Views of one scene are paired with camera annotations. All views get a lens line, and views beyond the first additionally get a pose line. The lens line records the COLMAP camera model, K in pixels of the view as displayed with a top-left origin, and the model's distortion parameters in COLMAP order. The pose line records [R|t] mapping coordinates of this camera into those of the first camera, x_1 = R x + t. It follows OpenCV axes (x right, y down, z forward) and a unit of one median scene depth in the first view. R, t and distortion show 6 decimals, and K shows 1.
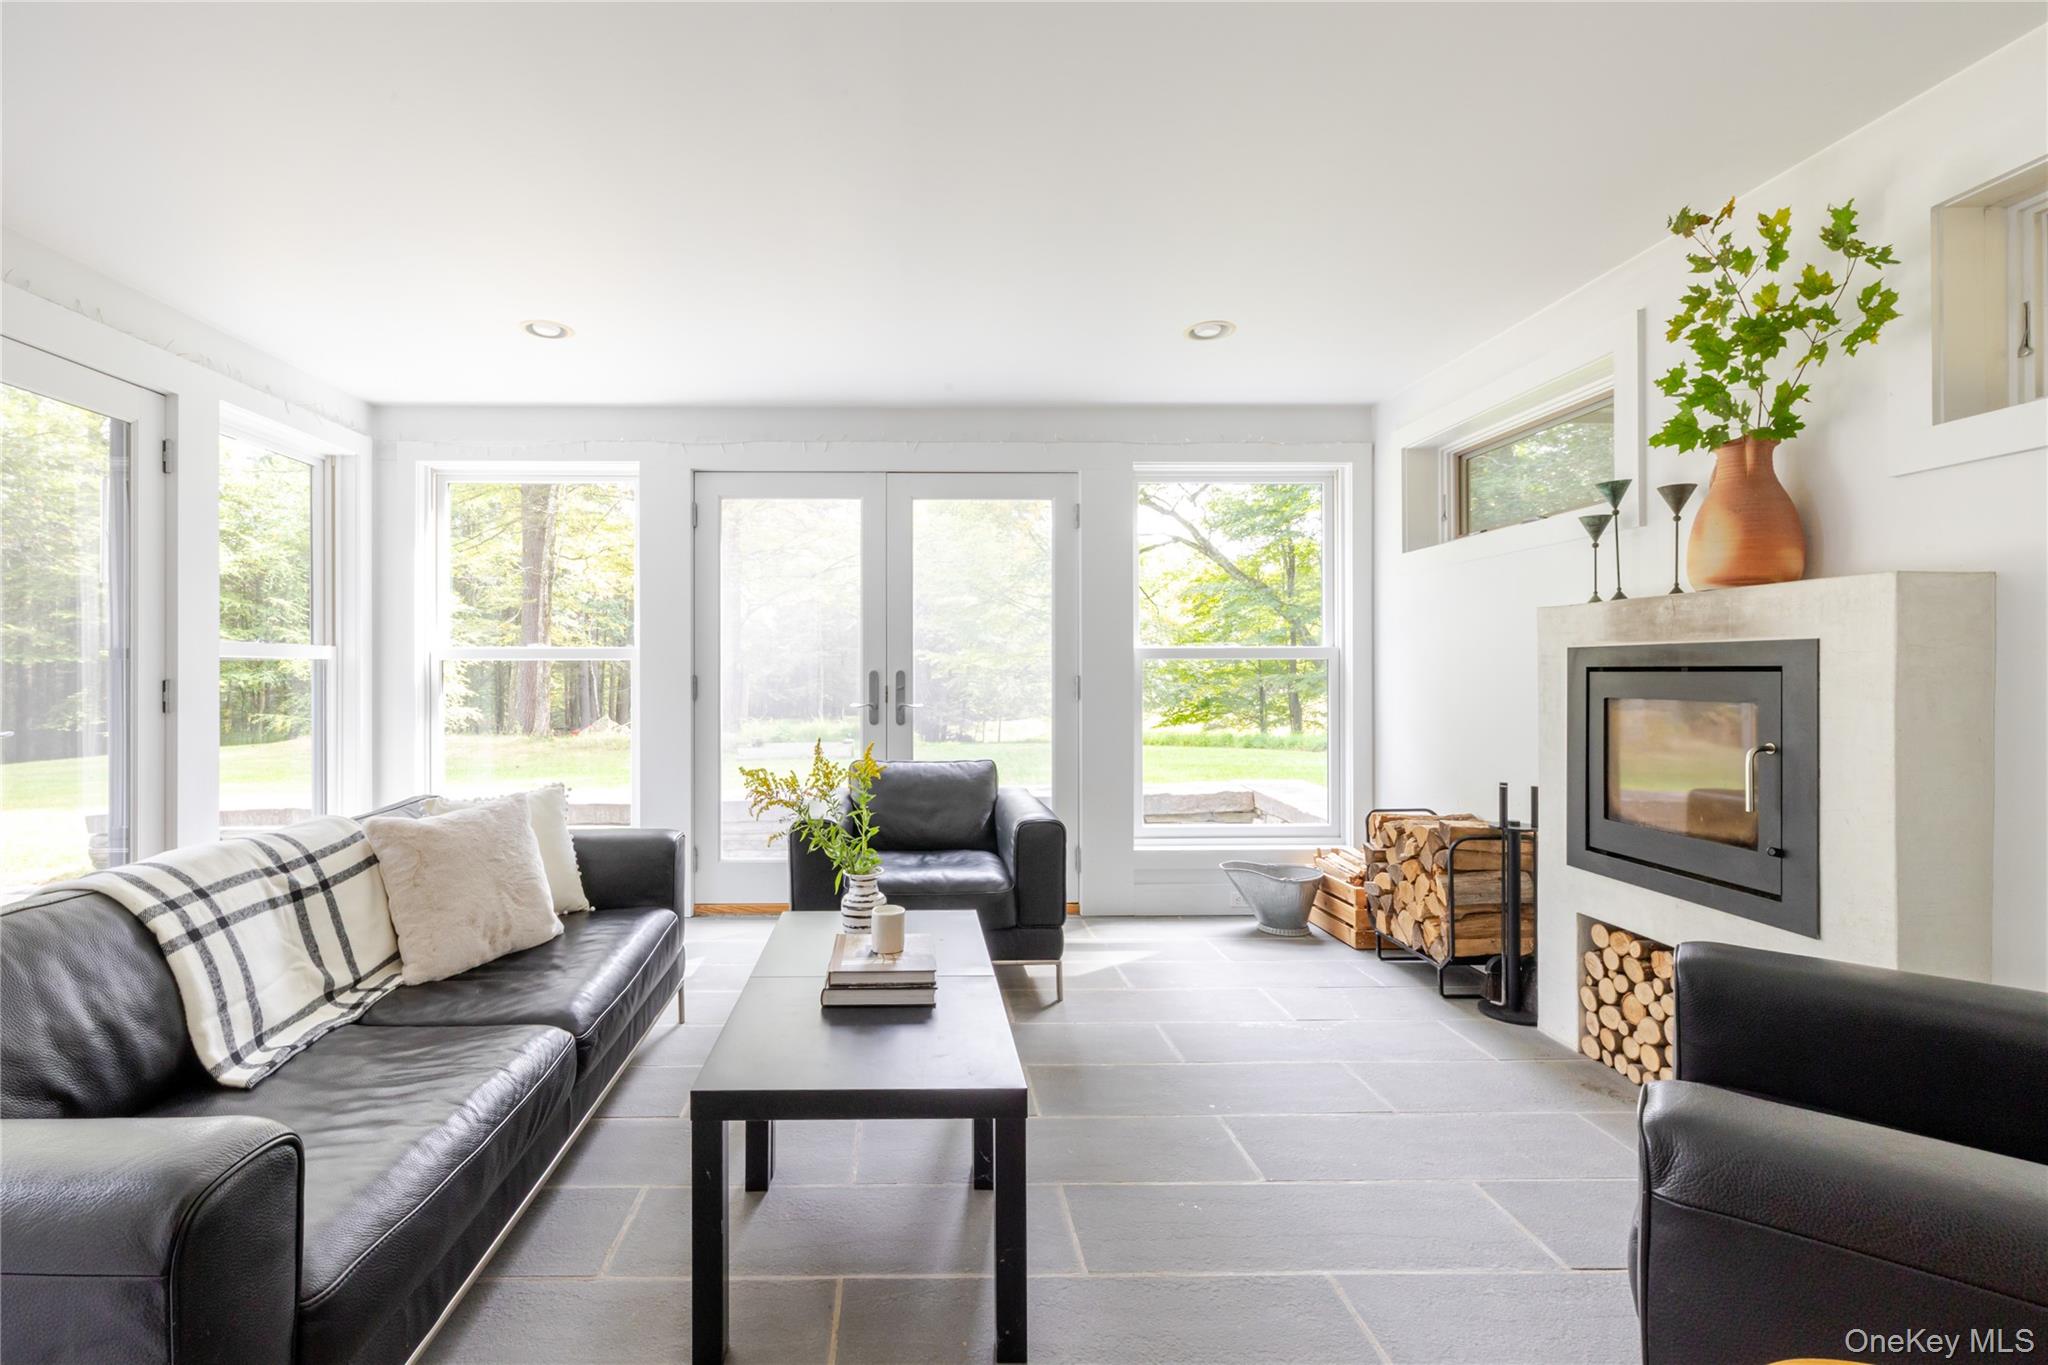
lens RADIAL K [[898.5, 0, 922.3], [0, 898.5, 681.6], [0, 0, 1]] dist [0.000240, 0.000656]
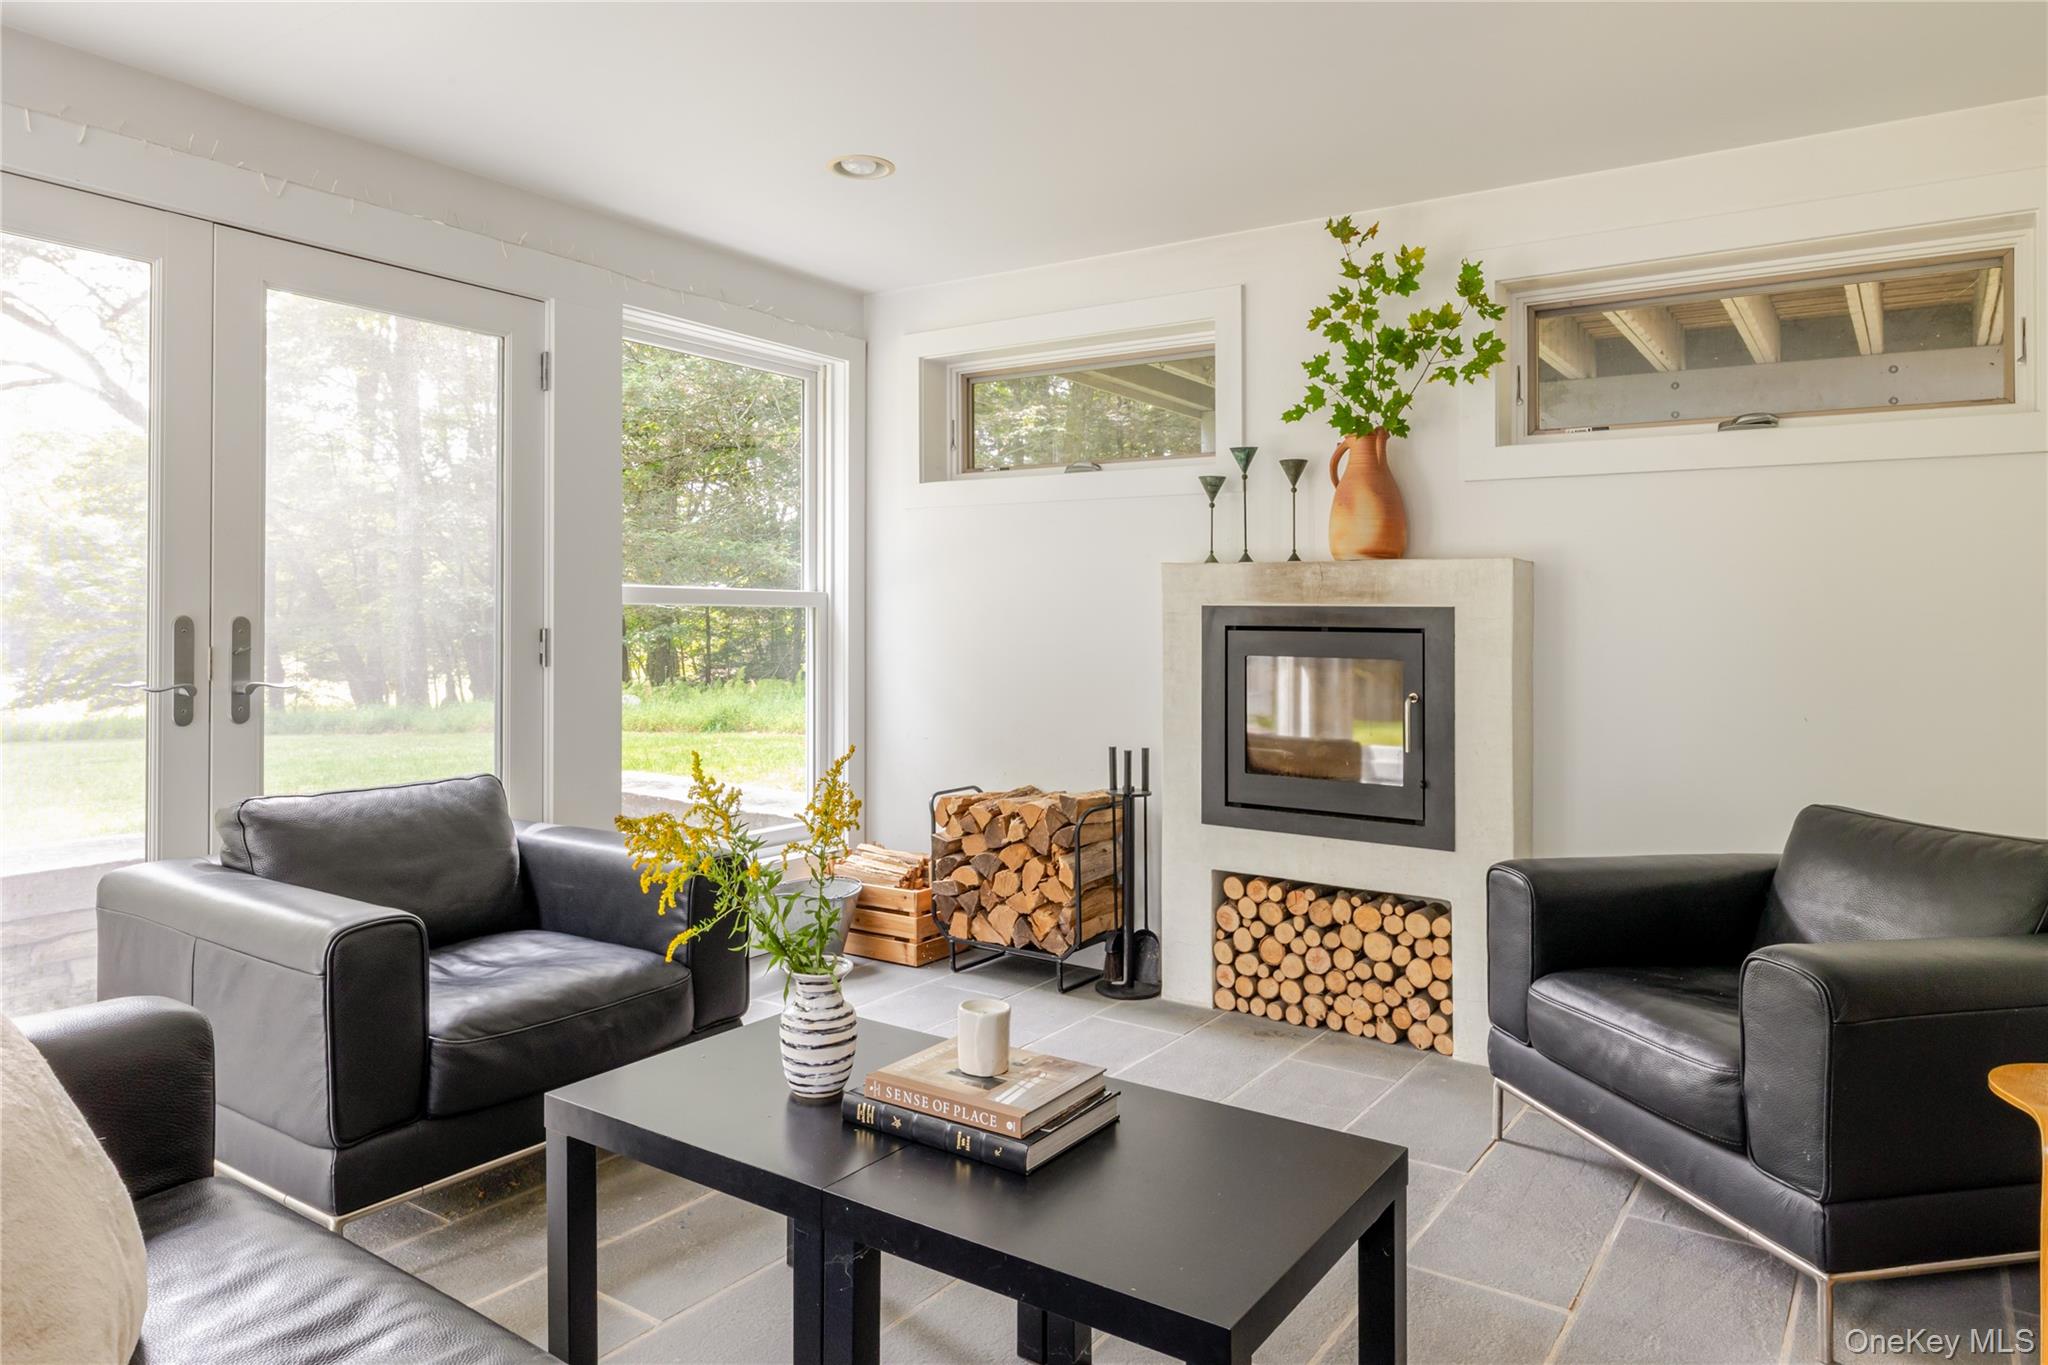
lens RADIAL K [[1306.5, 0, 1017.8], [0, 1306.5, 618.5], [0, 0, 1]] dist [-0.001159, -0.000959]
pose [[0.574312, 0.008885, 0.818588, -0.594510], [-0.003444, 0.999958, -0.008437, -0.010790], [-0.818629, 0.002026, 0.574319, 0.337070]]
